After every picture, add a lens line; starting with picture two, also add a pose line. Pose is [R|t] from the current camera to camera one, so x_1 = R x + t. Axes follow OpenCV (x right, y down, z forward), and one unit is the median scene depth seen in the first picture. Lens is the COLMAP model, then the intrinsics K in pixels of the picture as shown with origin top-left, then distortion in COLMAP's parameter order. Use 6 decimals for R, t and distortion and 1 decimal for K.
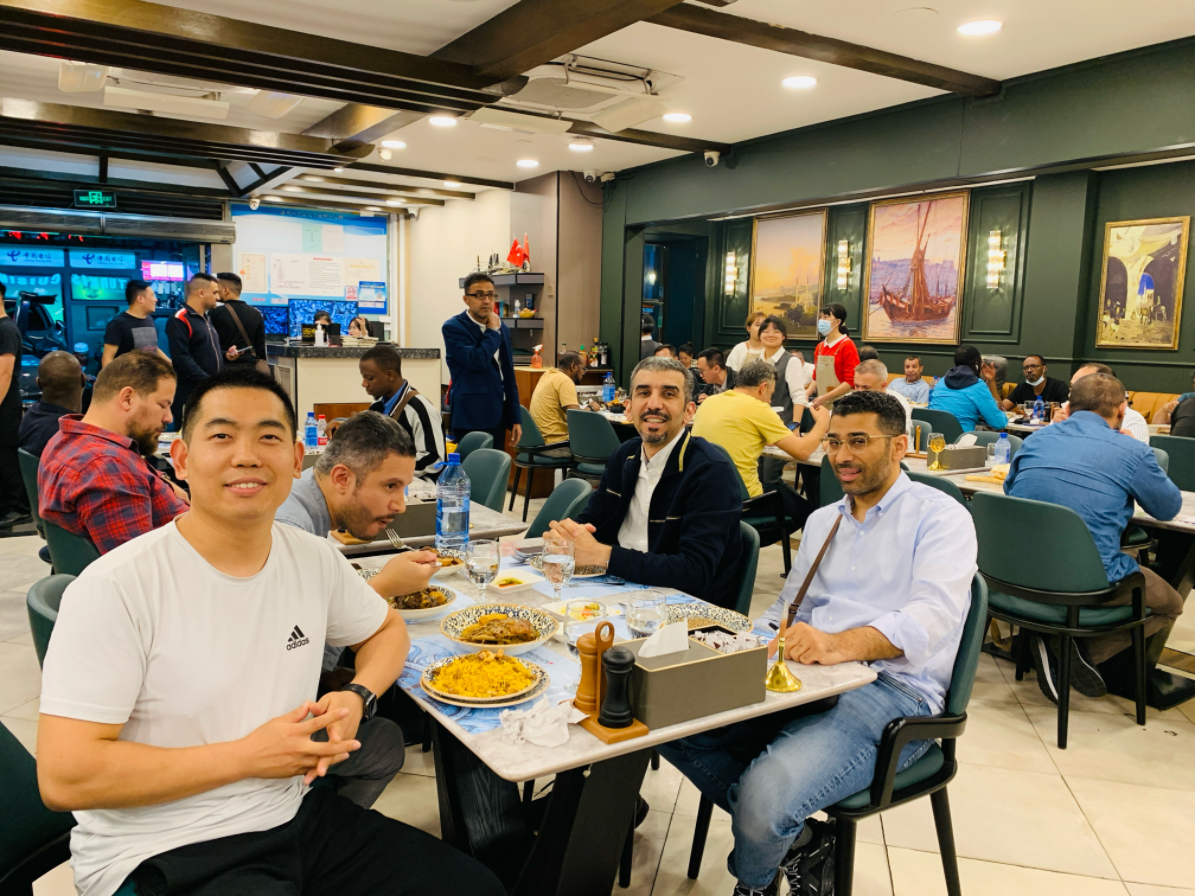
lens RADIAL K [[934.9, 0, 598.6], [0, 934.9, 453.1], [0, 0, 1]] dist [0.066907, -0.123258]
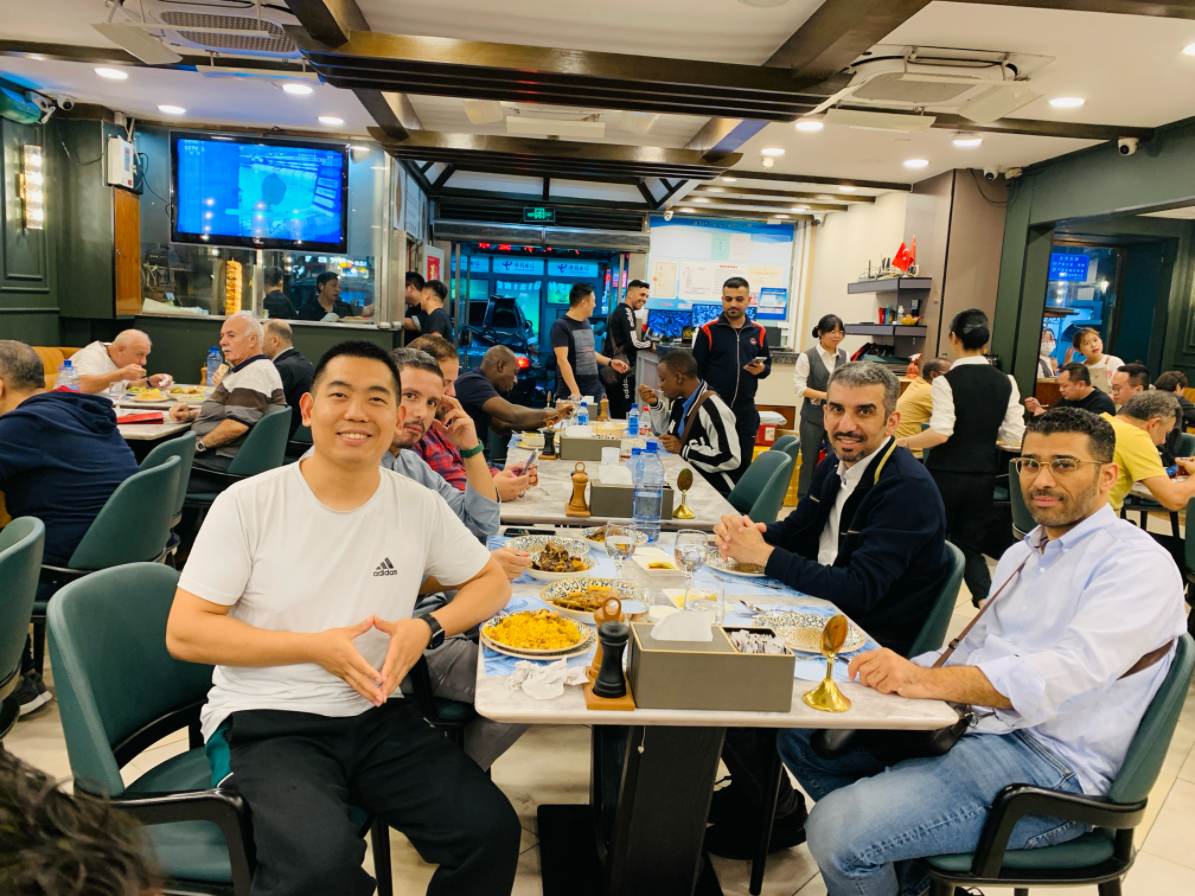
lens RADIAL K [[946.0, 0, 597.5], [0, 946.0, 448.0], [0, 0, 1]] dist [0.059075, -0.099482]
pose [[0.878521, 0.087430, -0.469636, 0.139593], [-0.095710, 0.995390, 0.006269, 0.003198], [0.468018, 0.039441, 0.882838, 0.015252]]
